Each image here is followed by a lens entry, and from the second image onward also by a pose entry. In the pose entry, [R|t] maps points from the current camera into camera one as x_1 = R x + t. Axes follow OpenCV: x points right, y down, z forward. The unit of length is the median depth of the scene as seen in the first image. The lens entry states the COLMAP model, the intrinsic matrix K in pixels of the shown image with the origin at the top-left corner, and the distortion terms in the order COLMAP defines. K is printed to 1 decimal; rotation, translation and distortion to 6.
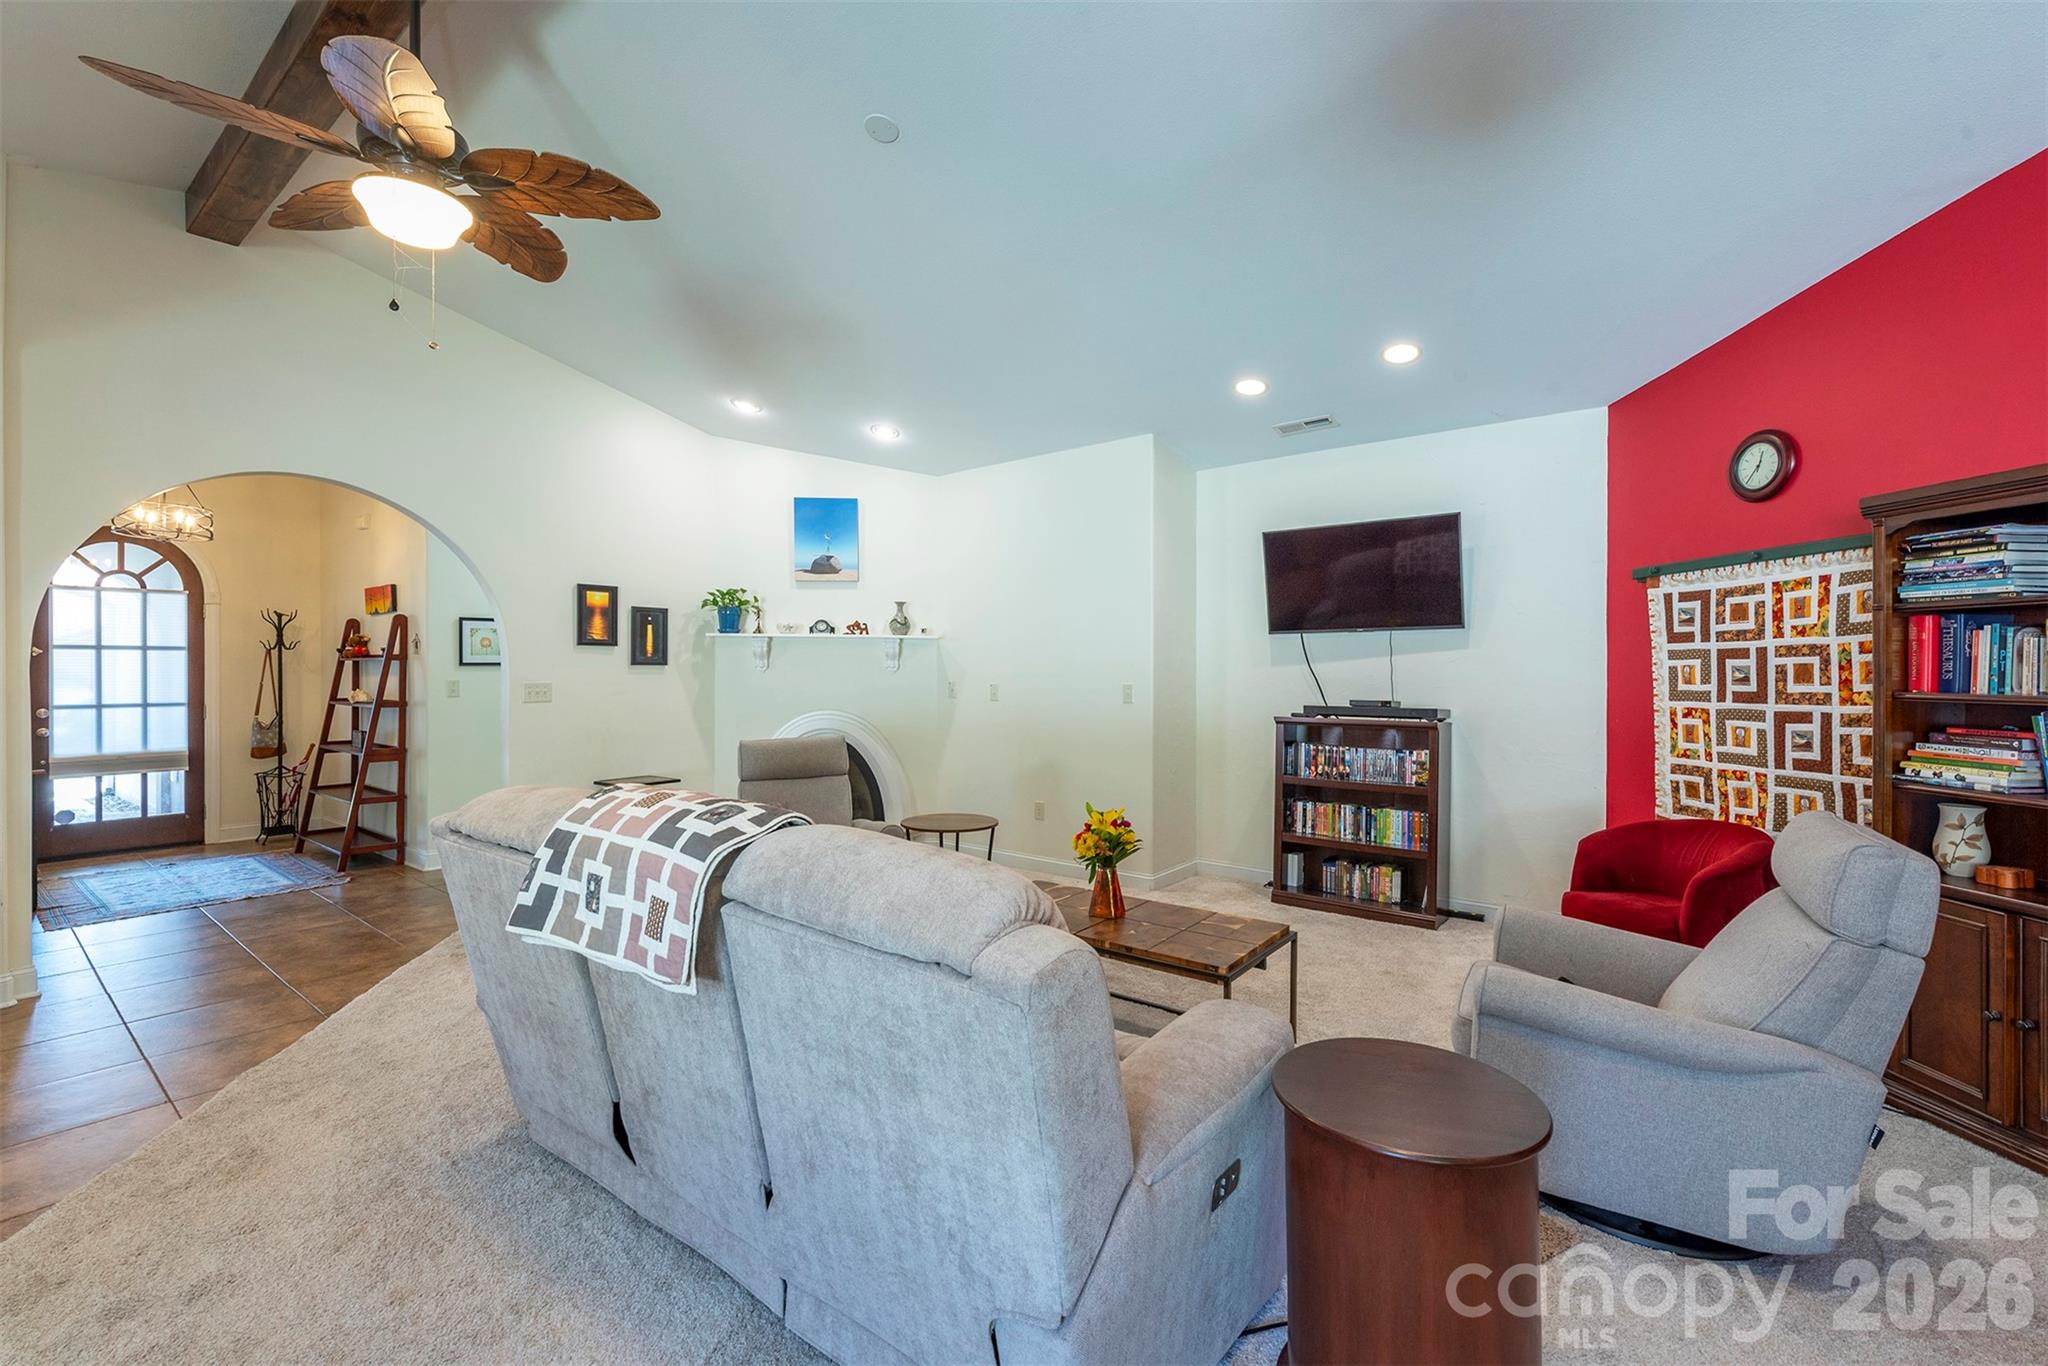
lens RADIAL K [[902.3, 0, 1025.4], [0, 902.3, 680.8], [0, 0, 1]] dist [-0.000834, 0.000107]
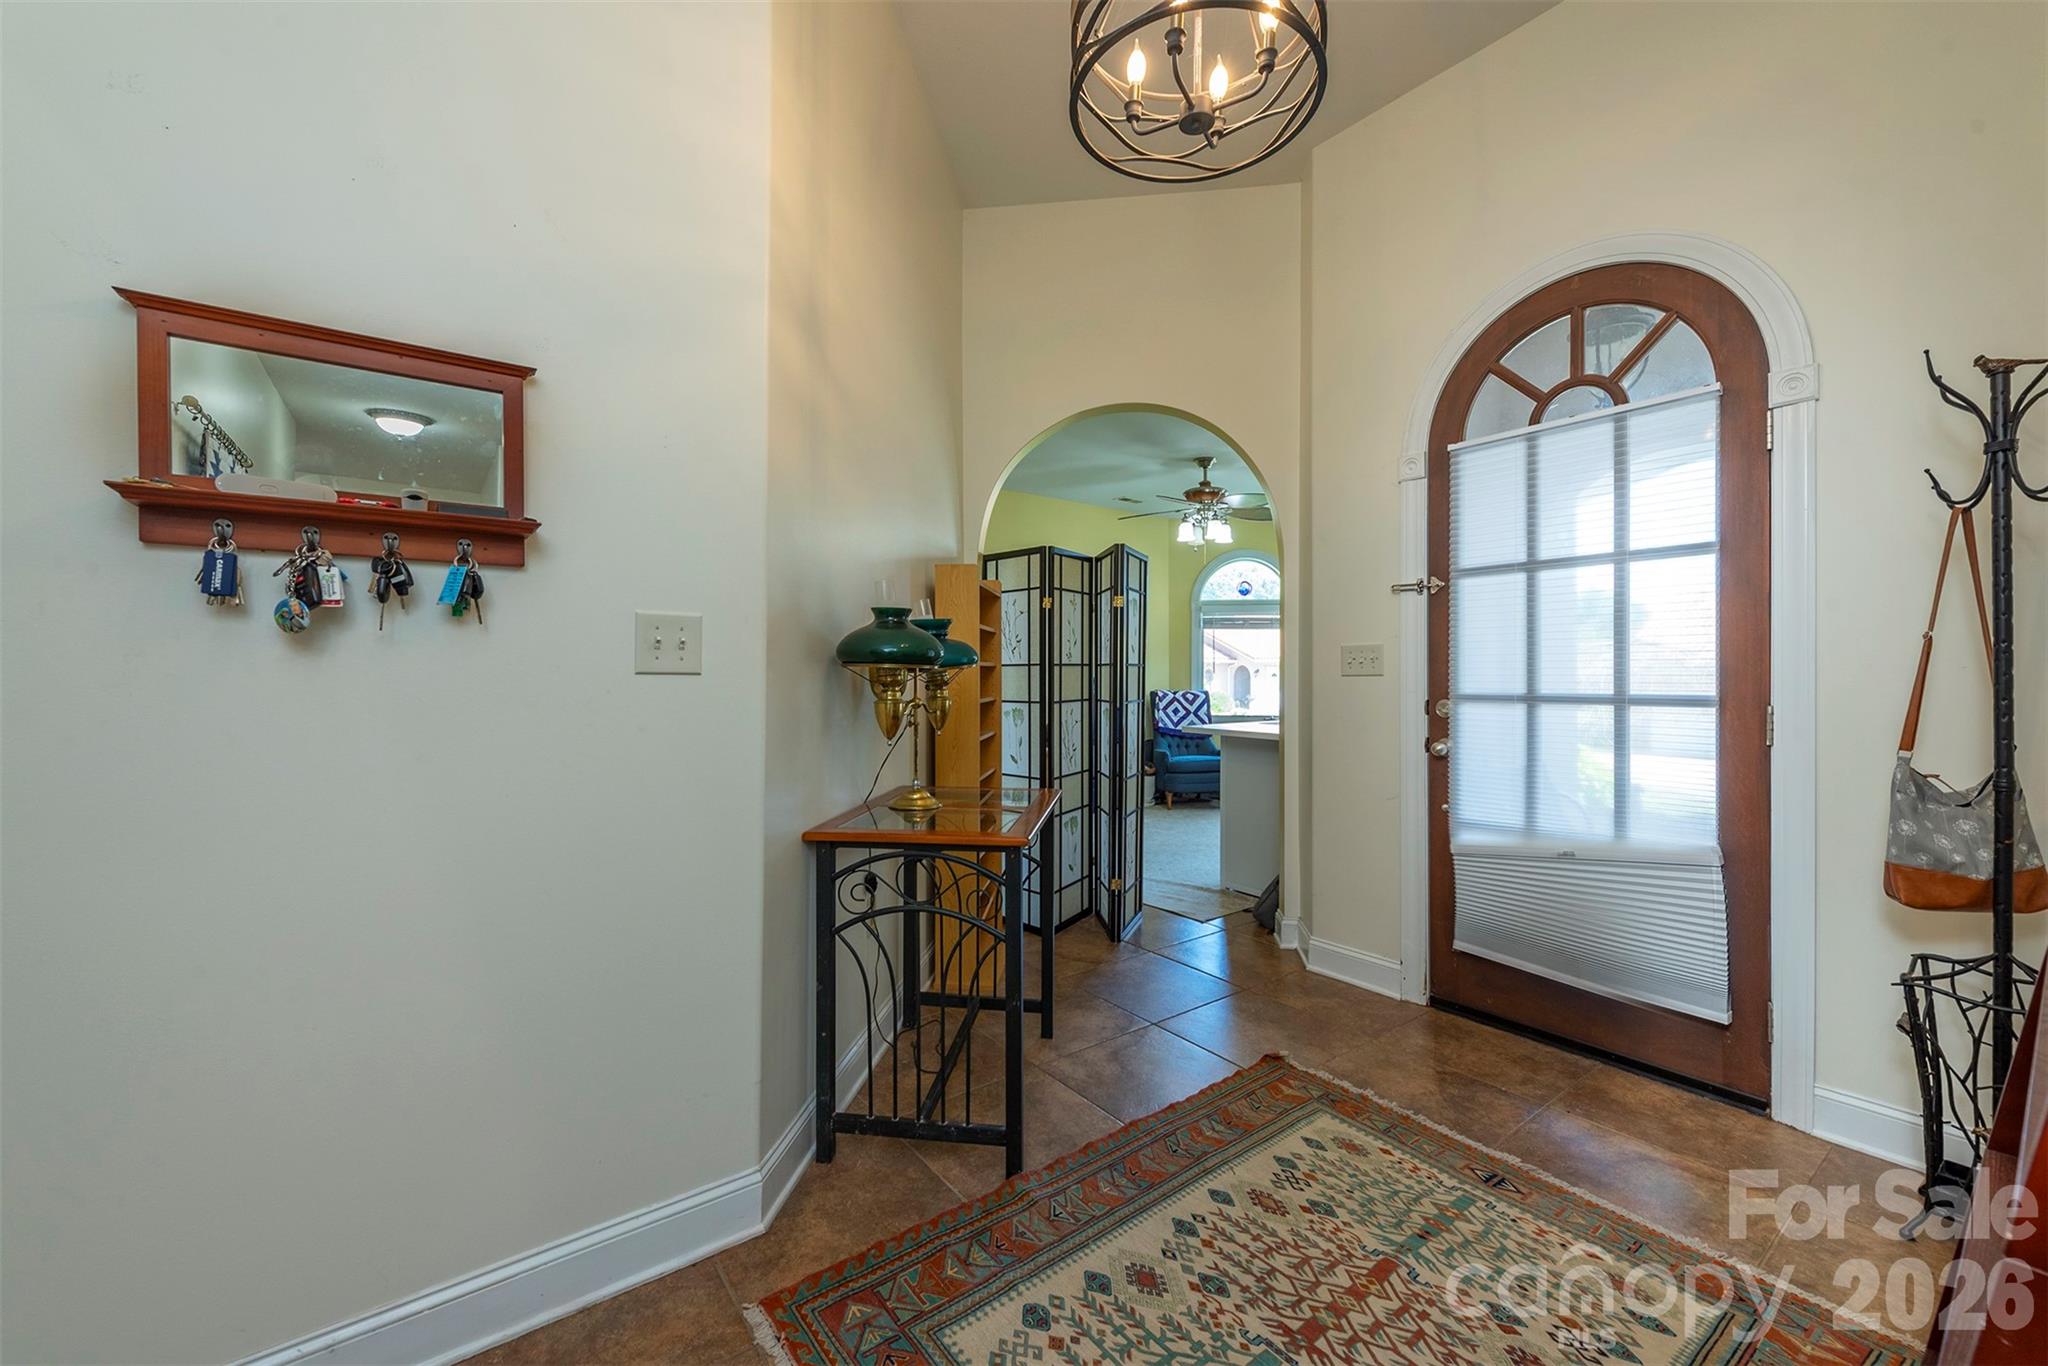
lens RADIAL K [[799.8, 0, 1024.5], [0, 799.8, 673.2], [0, 0, 1]] dist [0.000567, 0.000144]
pose [[-0.232863, 0.006139, -0.972490, -0.559186], [-0.002732, 0.999972, 0.006966, 0.013048], [0.972506, 0.004279, -0.232839, 0.809080]]
